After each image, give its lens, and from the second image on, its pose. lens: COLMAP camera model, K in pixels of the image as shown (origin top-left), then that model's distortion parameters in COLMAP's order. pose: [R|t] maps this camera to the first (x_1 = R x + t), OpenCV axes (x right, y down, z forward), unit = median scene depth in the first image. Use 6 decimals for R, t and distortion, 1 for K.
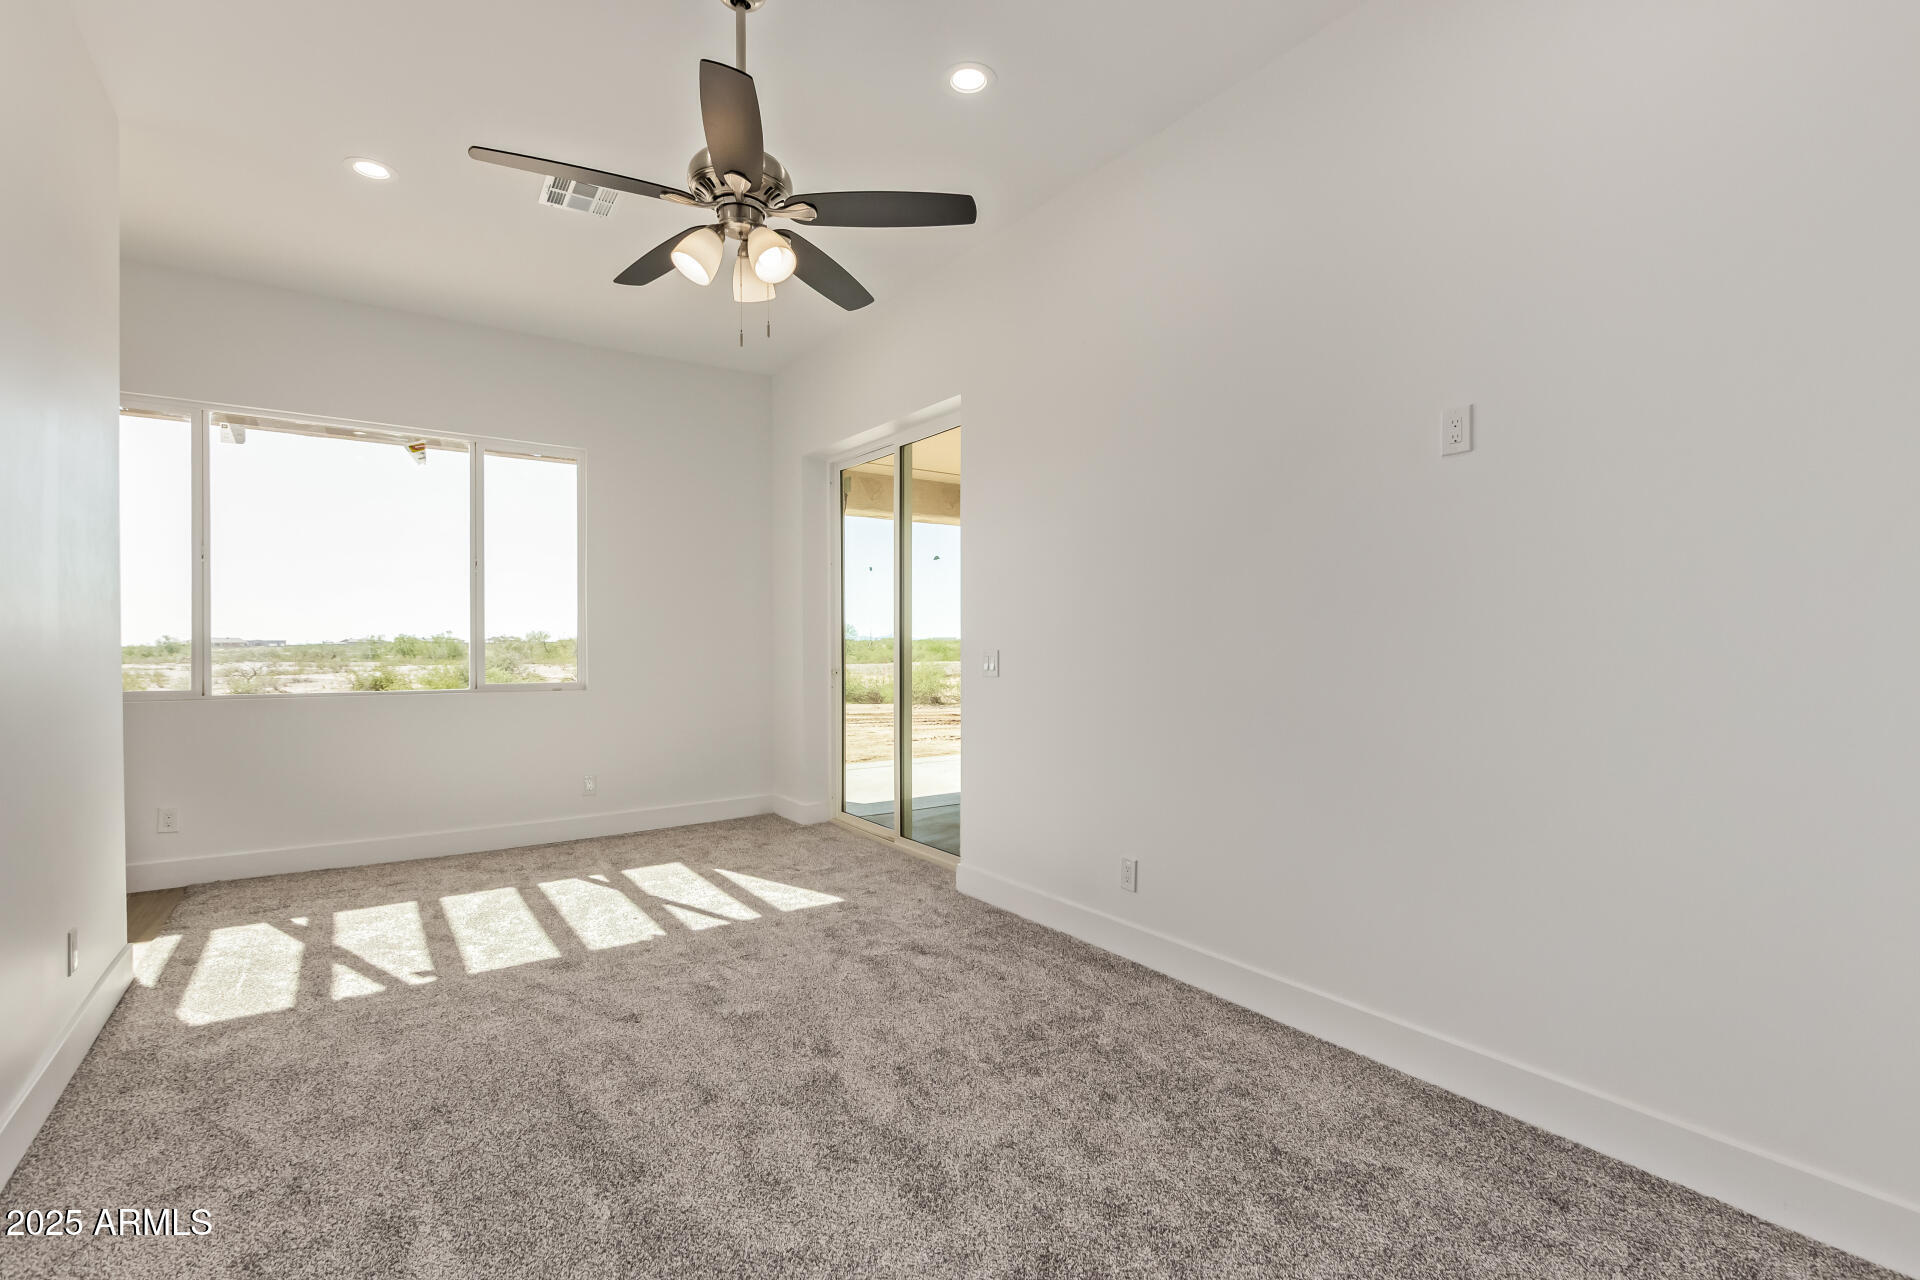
lens RADIAL K [[881.8, 0, 967.5], [0, 881.8, 657.1], [0, 0, 1]] dist [0.000272, 0.000027]
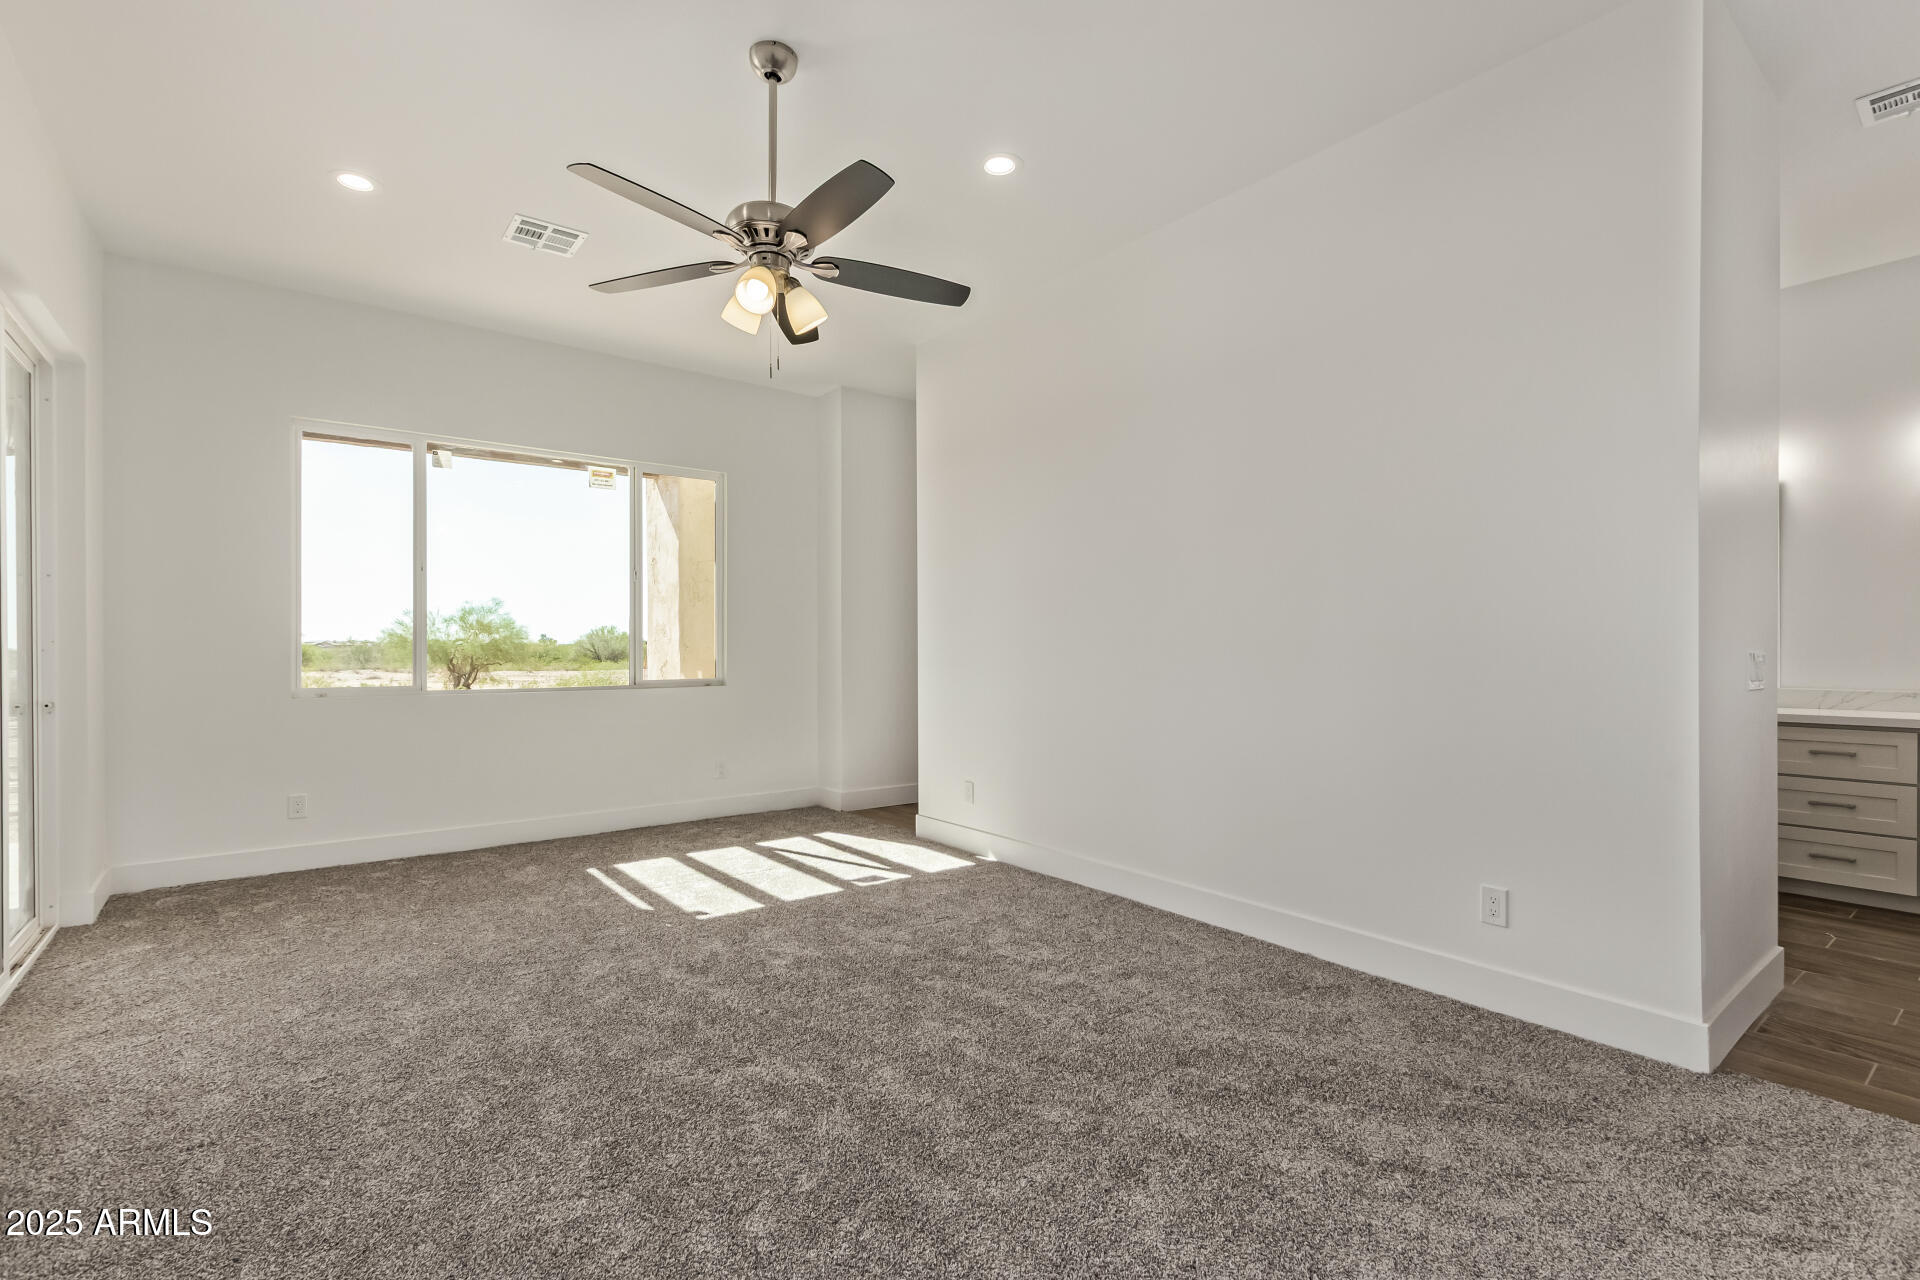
lens RADIAL K [[868.6, 0, 929.6], [0, 868.6, 650.7], [0, 0, 1]] dist [0.010887, -0.000031]
pose [[0.999613, -0.002657, 0.027687, -0.254365], [0.002963, 0.999935, -0.011019, 0.008568], [-0.027656, 0.011096, 0.999556, -0.162897]]
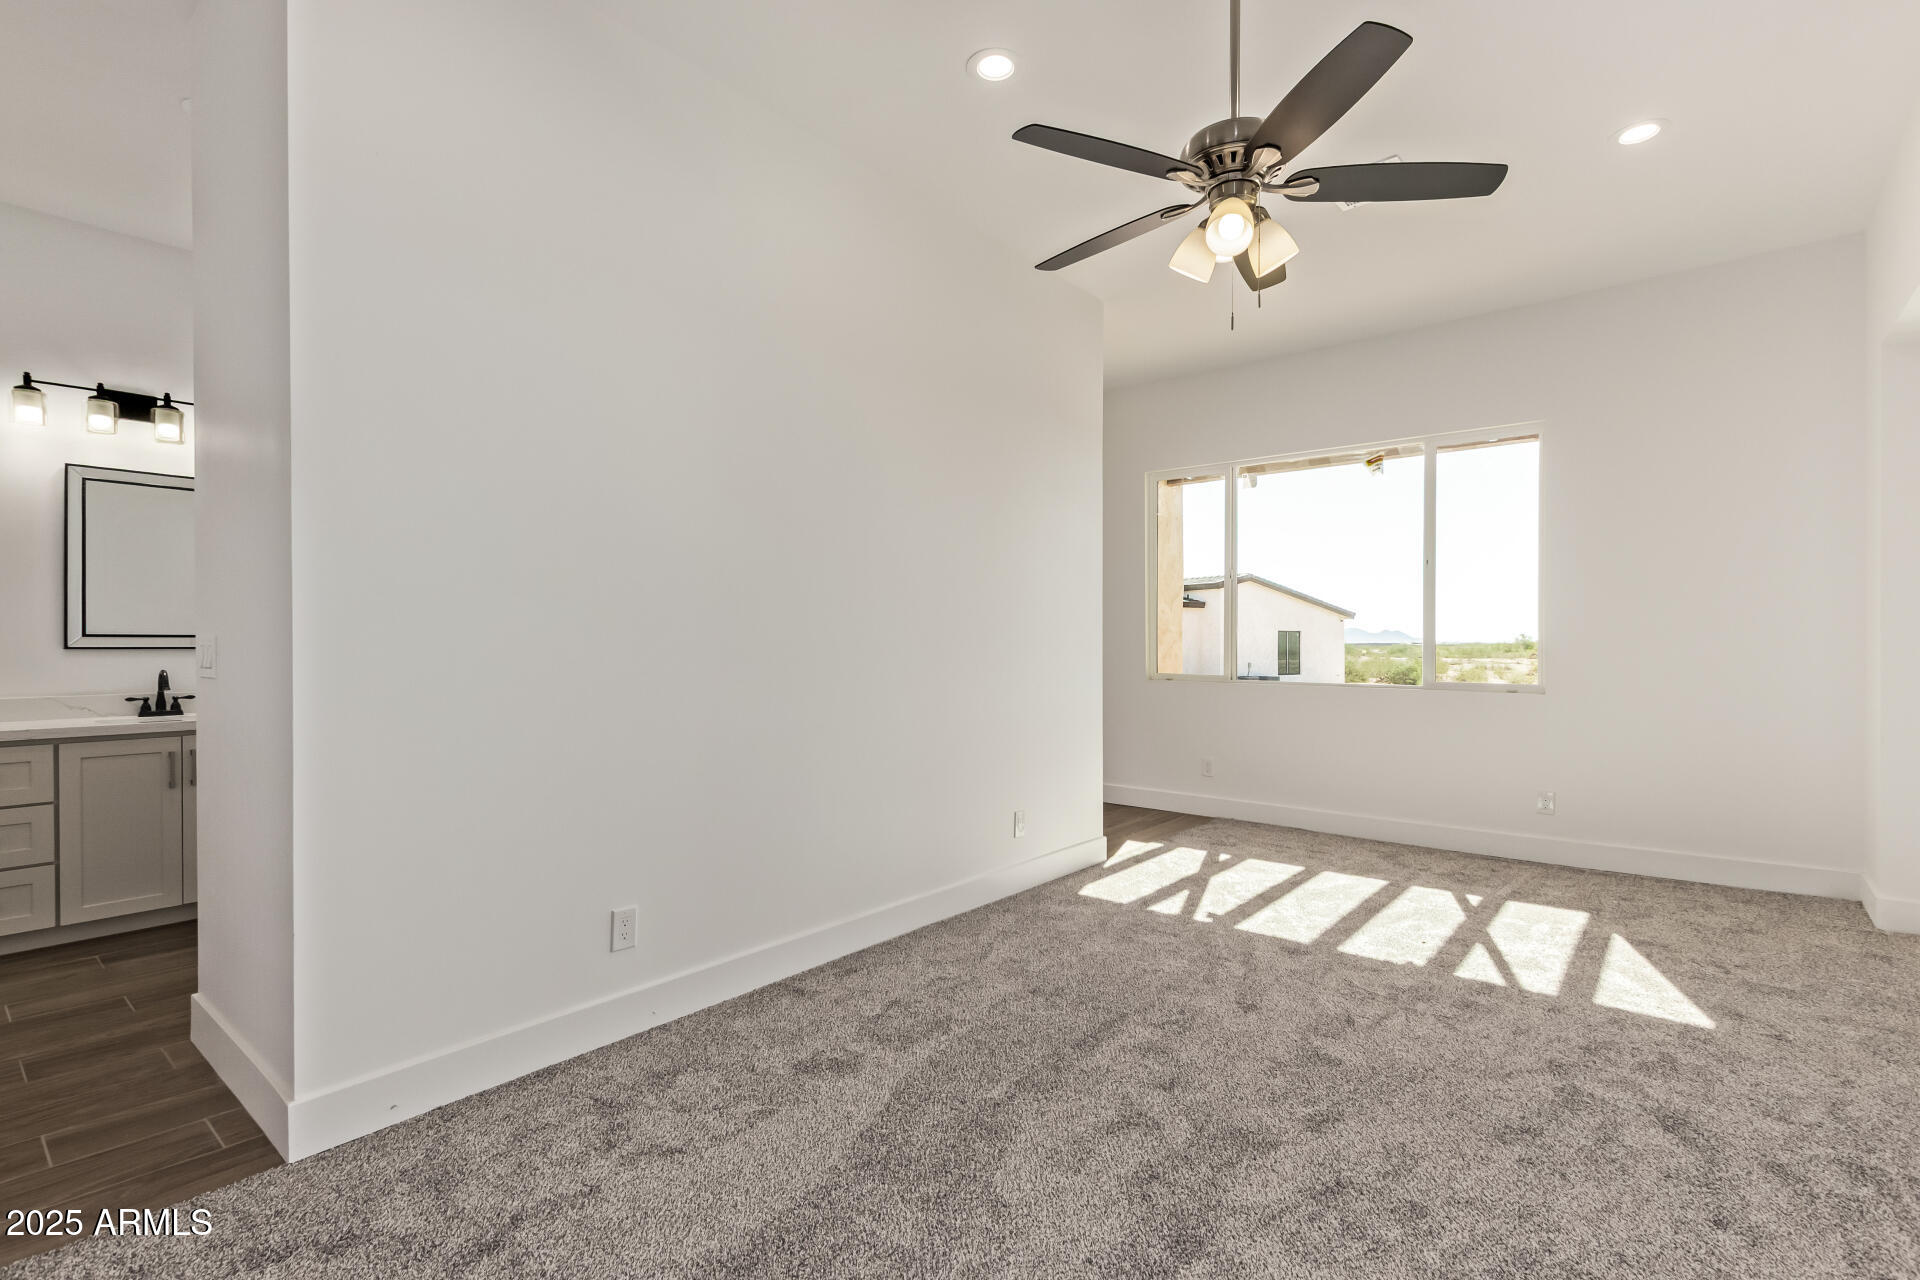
lens RADIAL K [[885.3, 0, 964.8], [0, 885.3, 610.8], [0, 0, 1]] dist [0.000378, -0.000443]
pose [[0.256918, -0.031016, -0.965935, 0.356563], [-0.018226, 0.999152, -0.036930, -0.002022], [0.966261, 0.027094, 0.256134, 0.273502]]
